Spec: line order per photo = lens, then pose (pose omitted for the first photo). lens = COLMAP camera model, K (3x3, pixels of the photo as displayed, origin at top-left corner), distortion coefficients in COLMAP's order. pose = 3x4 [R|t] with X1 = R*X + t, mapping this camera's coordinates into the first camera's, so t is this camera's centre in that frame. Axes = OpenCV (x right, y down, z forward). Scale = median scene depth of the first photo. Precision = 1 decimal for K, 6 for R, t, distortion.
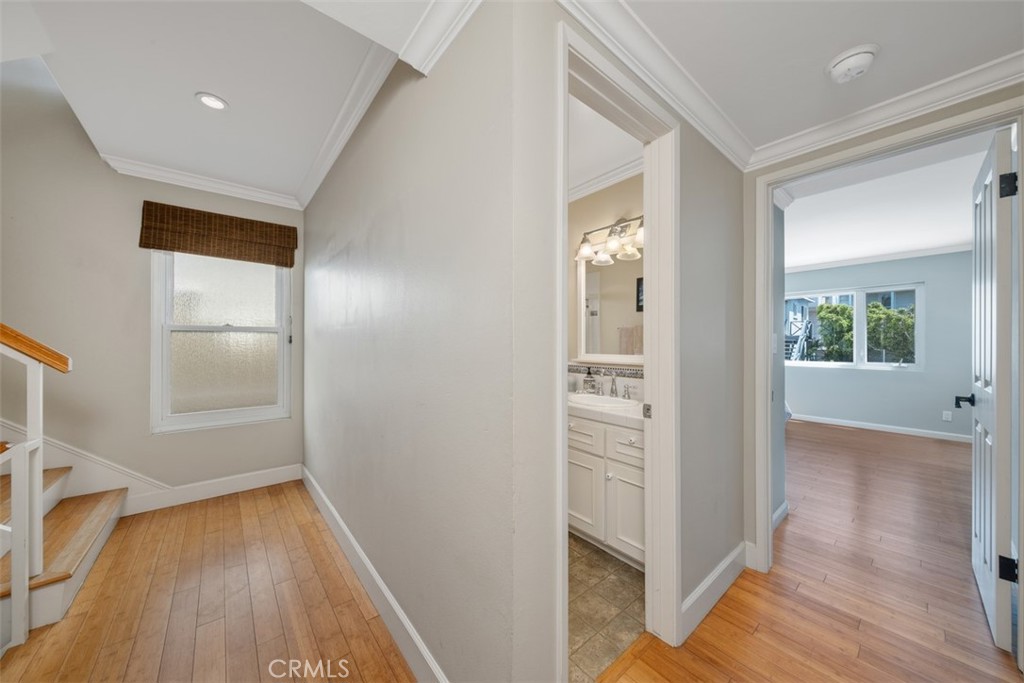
lens RADIAL K [[349.0, 0, 512.3], [0, 349.0, 343.7], [0, 0, 1]] dist [0.001066, 0.000169]
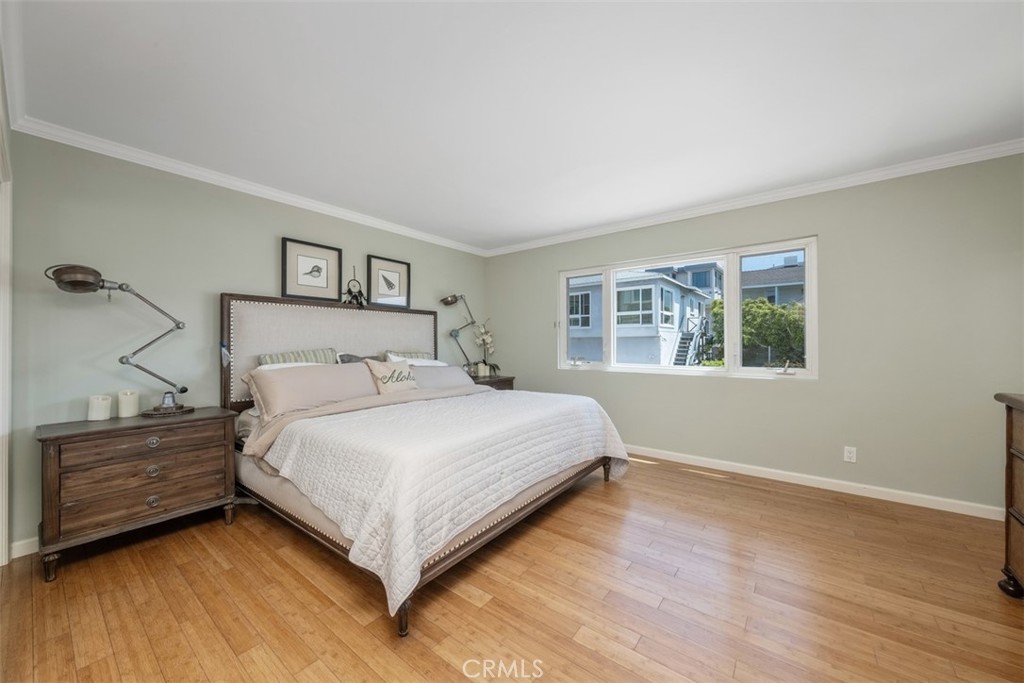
lens RADIAL K [[373.8, 0, 511.7], [0, 373.8, 341.6], [0, 0, 1]] dist [-0.001385, -0.000072]
pose [[0.978085, -0.005911, 0.208122, 0.131847], [0.006724, 0.999972, -0.003197, 0.001963], [-0.208098, 0.004527, 0.978098, 0.120388]]
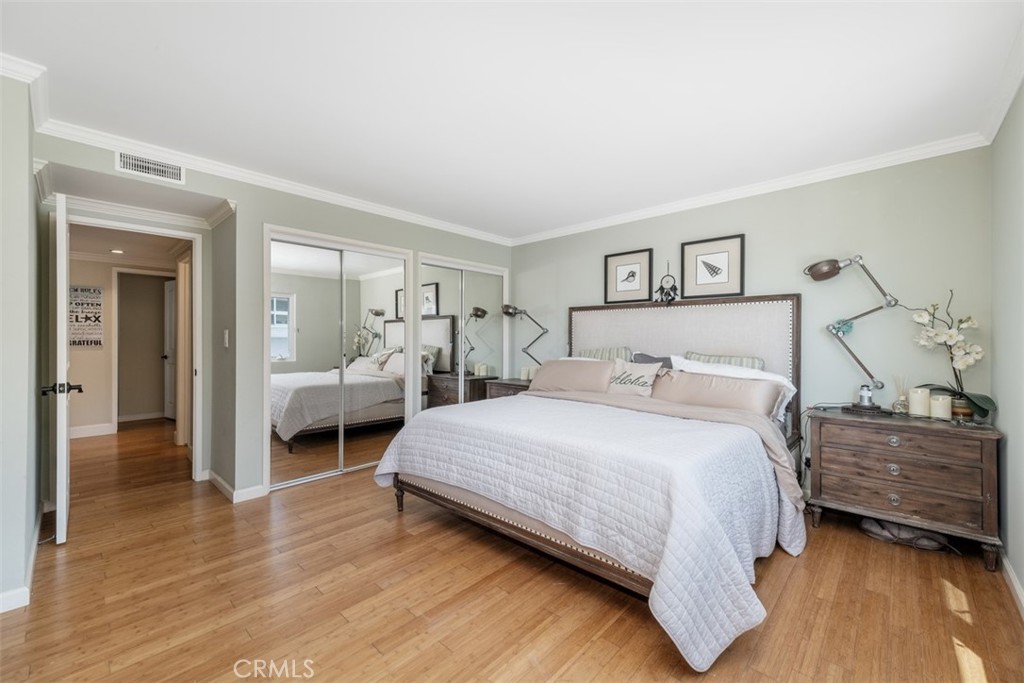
lens RADIAL K [[413.9, 0, 511.4], [0, 413.9, 339.3], [0, 0, 1]] dist [0.026900, 0.000089]
pose [[0.113929, 0.001146, -0.993488, 0.423497], [0.003673, 0.999992, 0.001574, -0.002848], [0.993482, -0.003828, 0.113924, 0.323431]]
